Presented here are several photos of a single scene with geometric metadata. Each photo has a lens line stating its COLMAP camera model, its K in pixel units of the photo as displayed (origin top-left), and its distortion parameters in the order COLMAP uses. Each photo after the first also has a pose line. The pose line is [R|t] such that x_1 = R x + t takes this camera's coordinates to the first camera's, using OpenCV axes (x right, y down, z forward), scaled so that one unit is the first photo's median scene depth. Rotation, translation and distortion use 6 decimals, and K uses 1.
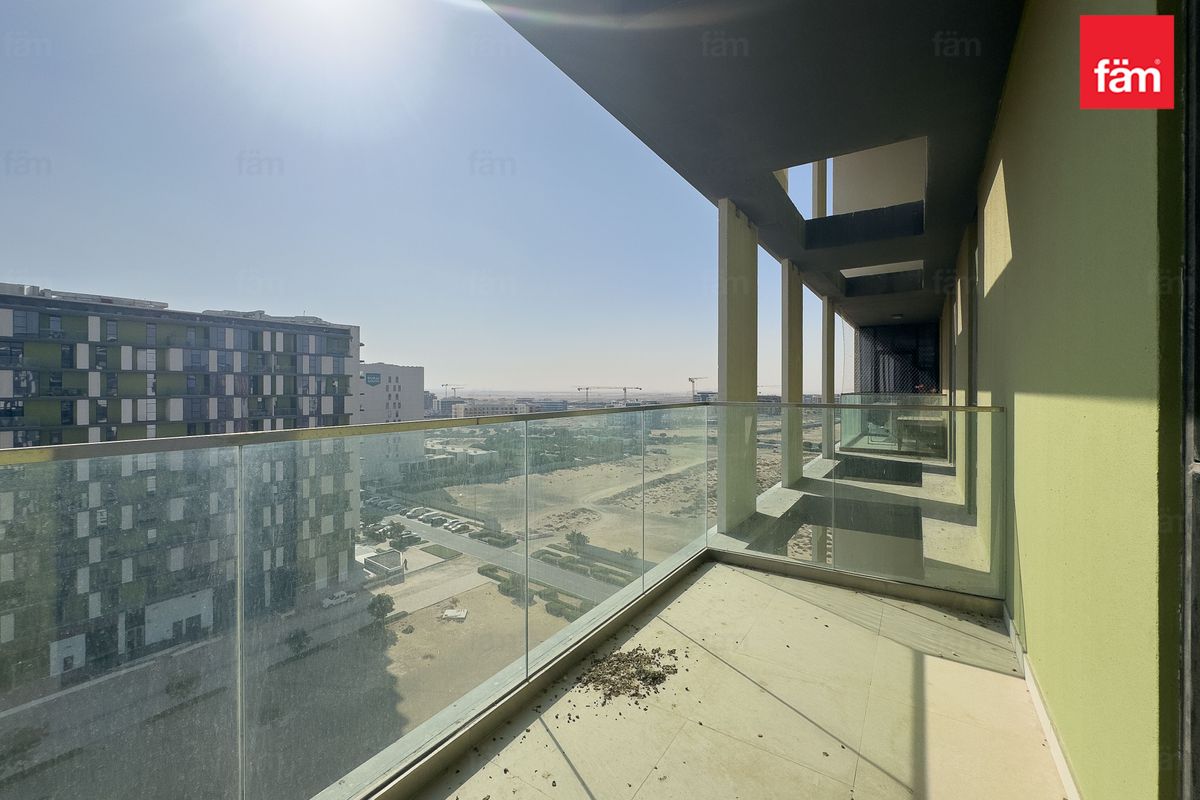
lens RADIAL K [[484.3, 0, 596.5], [0, 484.3, 389.0], [0, 0, 1]] dist [-0.001170, -0.000106]
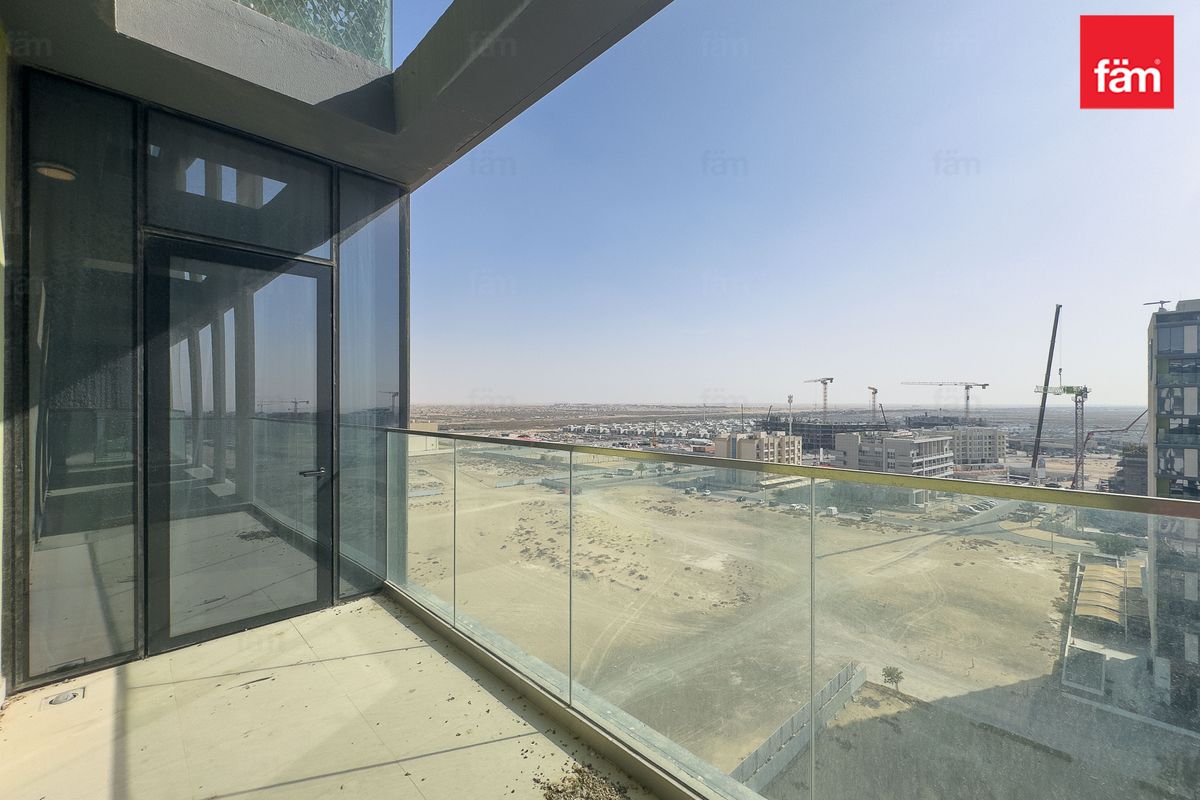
lens RADIAL K [[484.3, 0, 596.5], [0, 484.3, 389.0], [0, 0, 1]] dist [-0.001170, -0.000106]
pose [[-0.213463, -0.032966, -0.976395, 0.860907], [-0.004280, 0.999452, -0.032808, -0.035371], [0.976942, -0.002825, -0.213488, 1.272794]]
